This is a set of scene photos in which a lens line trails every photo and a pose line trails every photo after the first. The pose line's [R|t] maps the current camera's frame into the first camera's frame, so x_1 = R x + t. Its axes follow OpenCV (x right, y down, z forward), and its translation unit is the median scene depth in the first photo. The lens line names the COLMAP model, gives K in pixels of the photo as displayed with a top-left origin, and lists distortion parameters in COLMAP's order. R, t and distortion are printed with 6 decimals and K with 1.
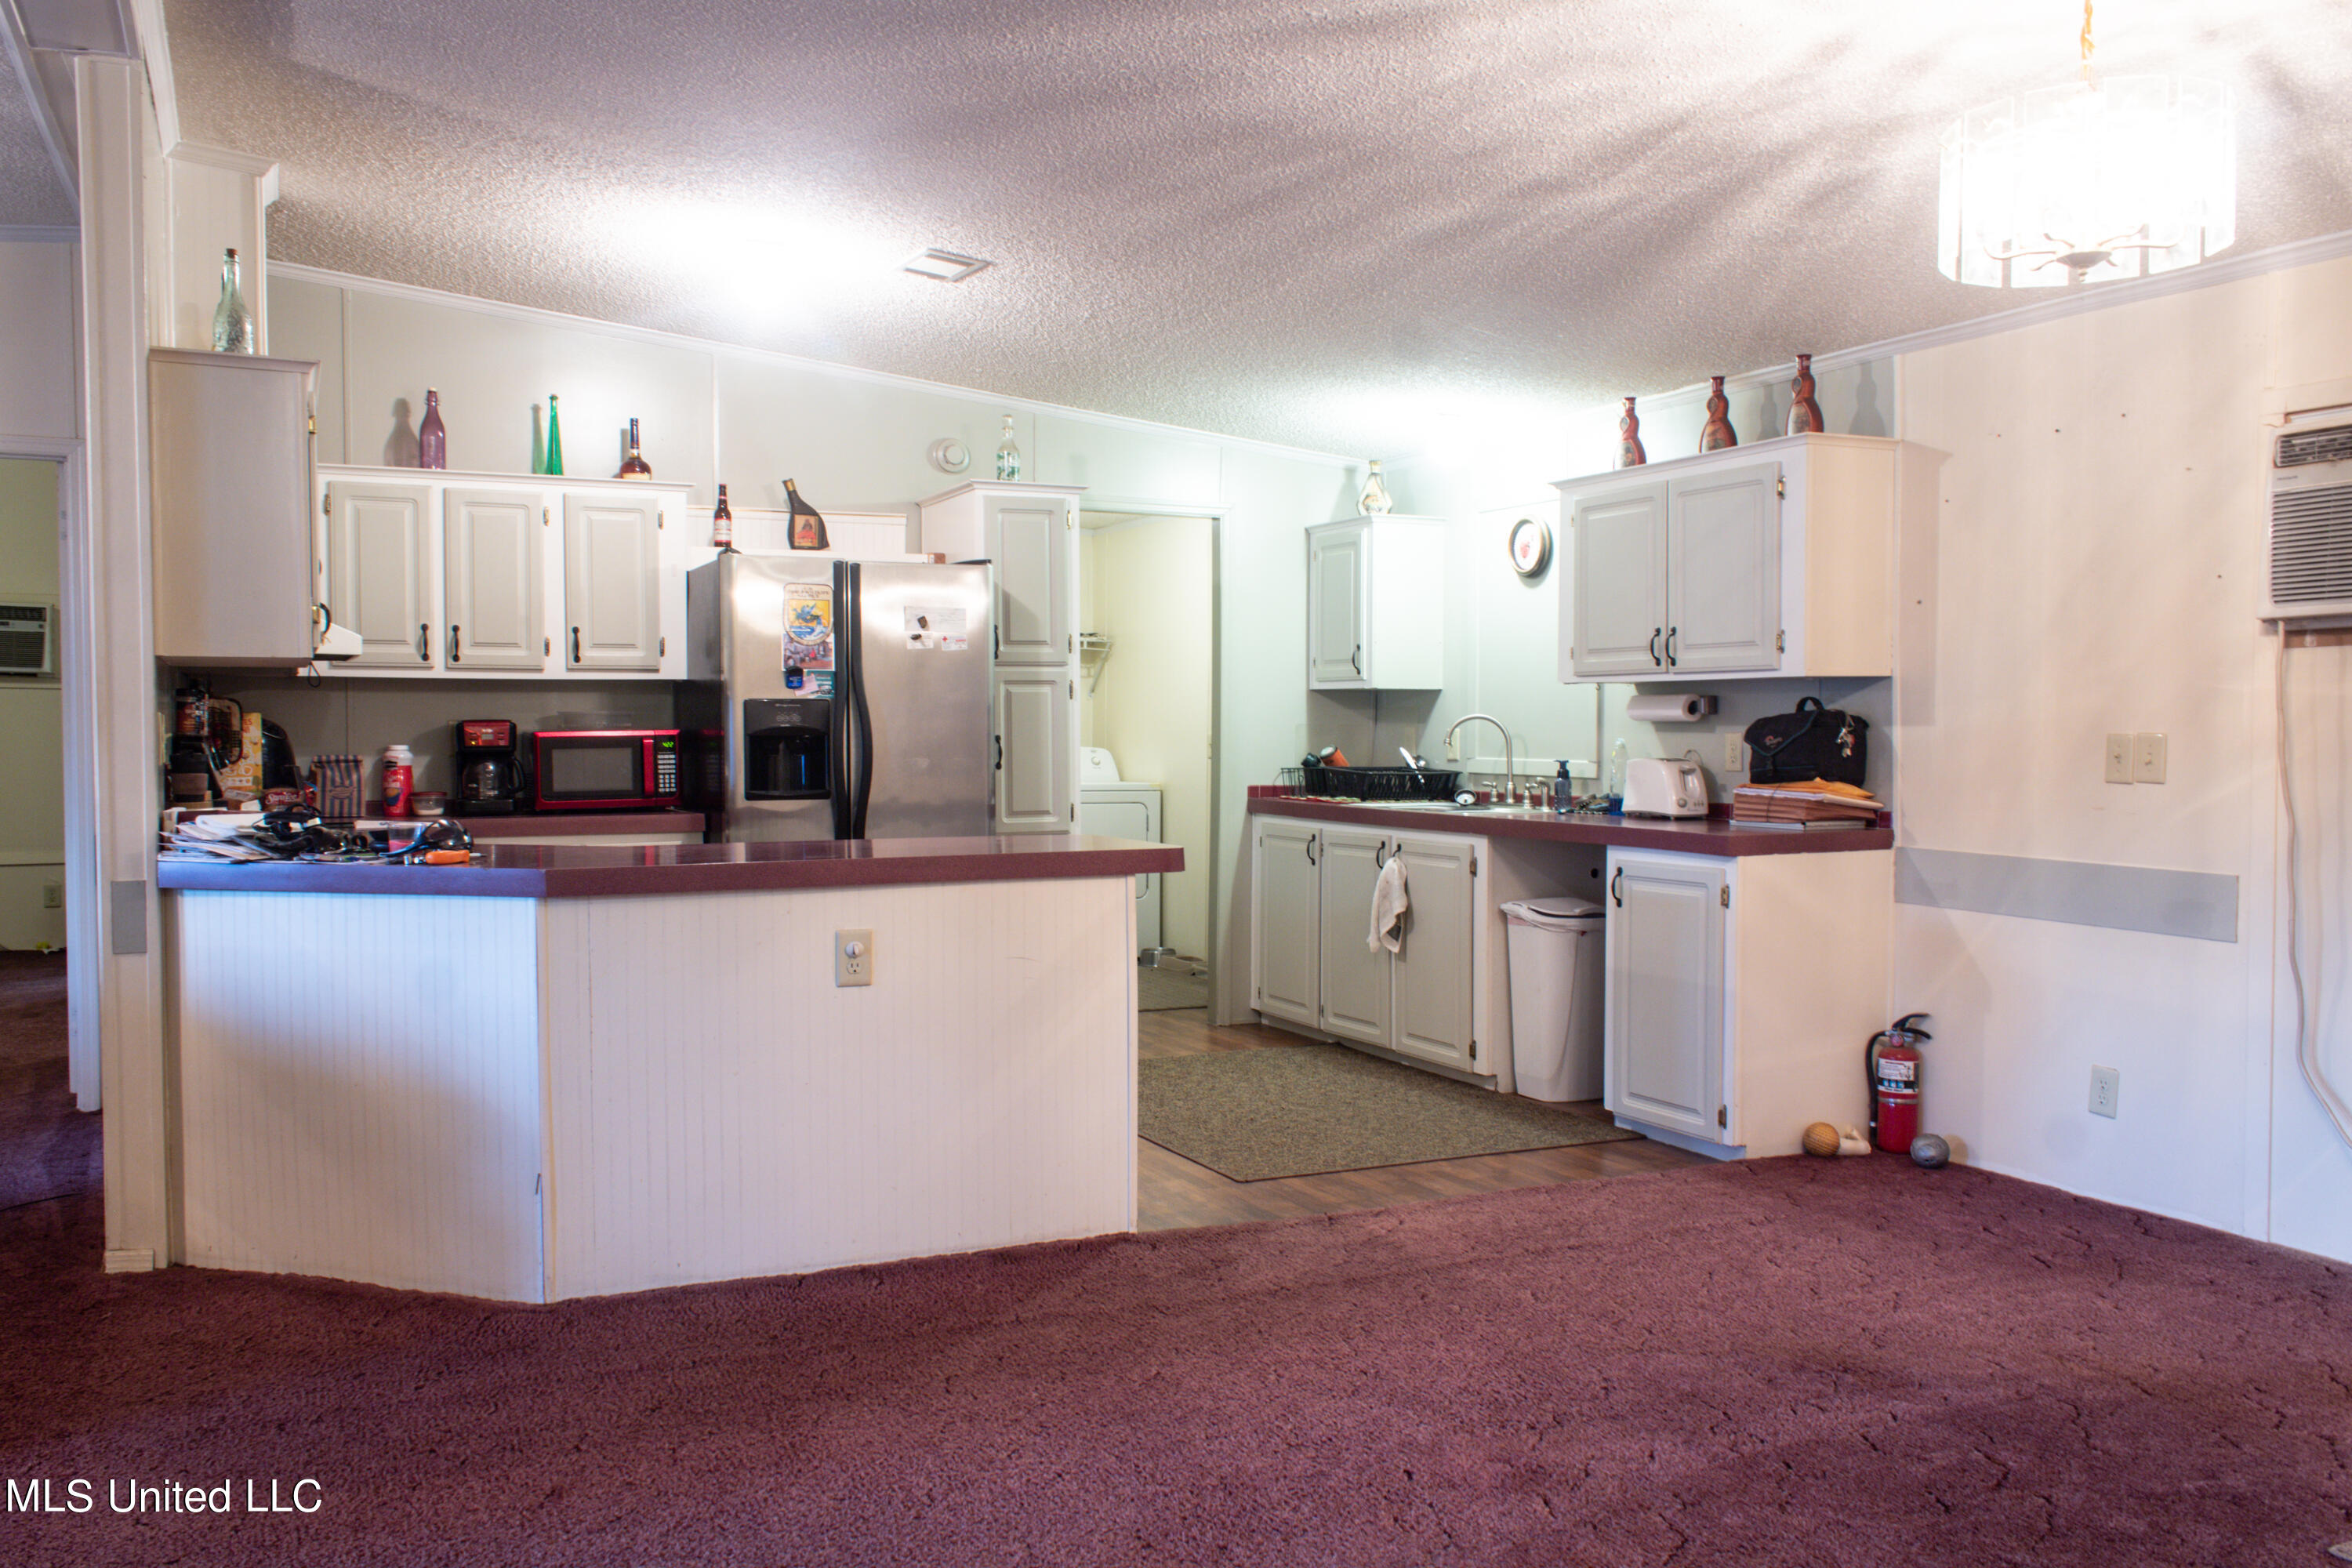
lens RADIAL K [[1973.9, 0, 1176.0], [0, 1973.9, 784.0], [0, 0, 1]] dist [-0.004184, 0.004728]
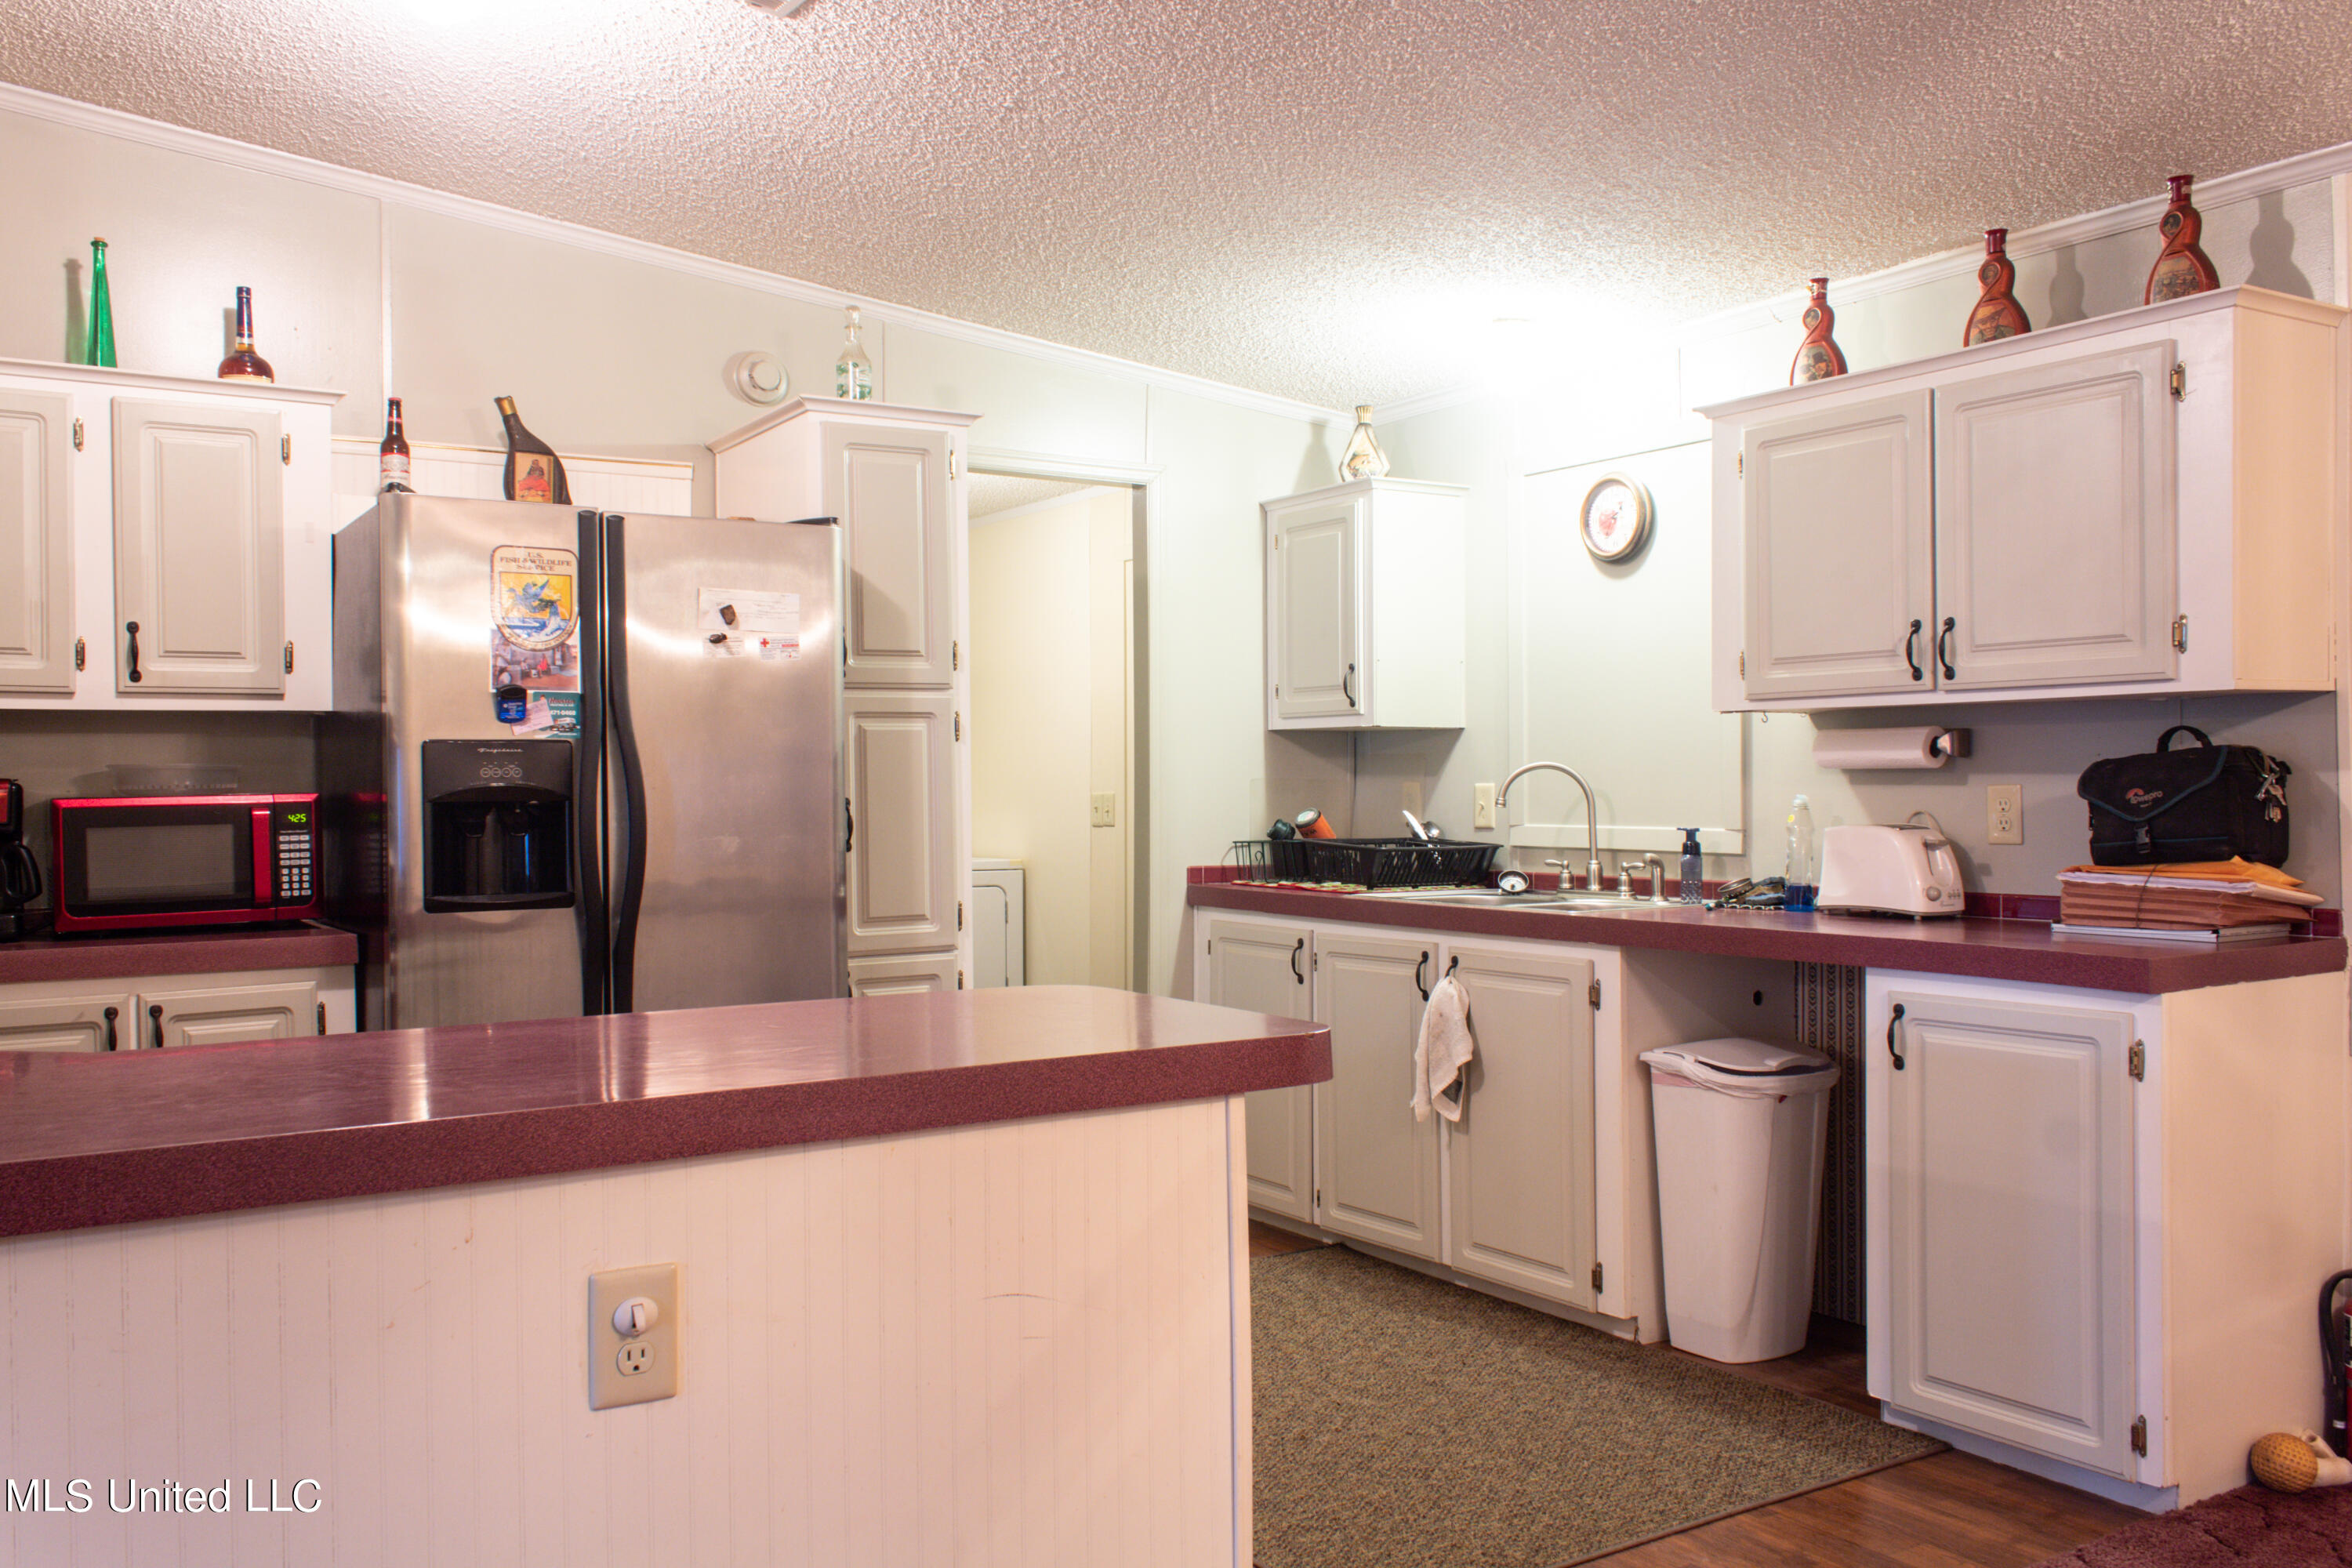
lens RADIAL K [[1973.9, 0, 1176.0], [0, 1973.9, 784.0], [0, 0, 1]] dist [-0.004184, 0.004728]
pose [[0.992434, -0.007565, 0.122543, -0.064032], [0.011298, 0.999492, -0.029799, -0.009324], [-0.122255, 0.030958, 0.992016, 0.365784]]
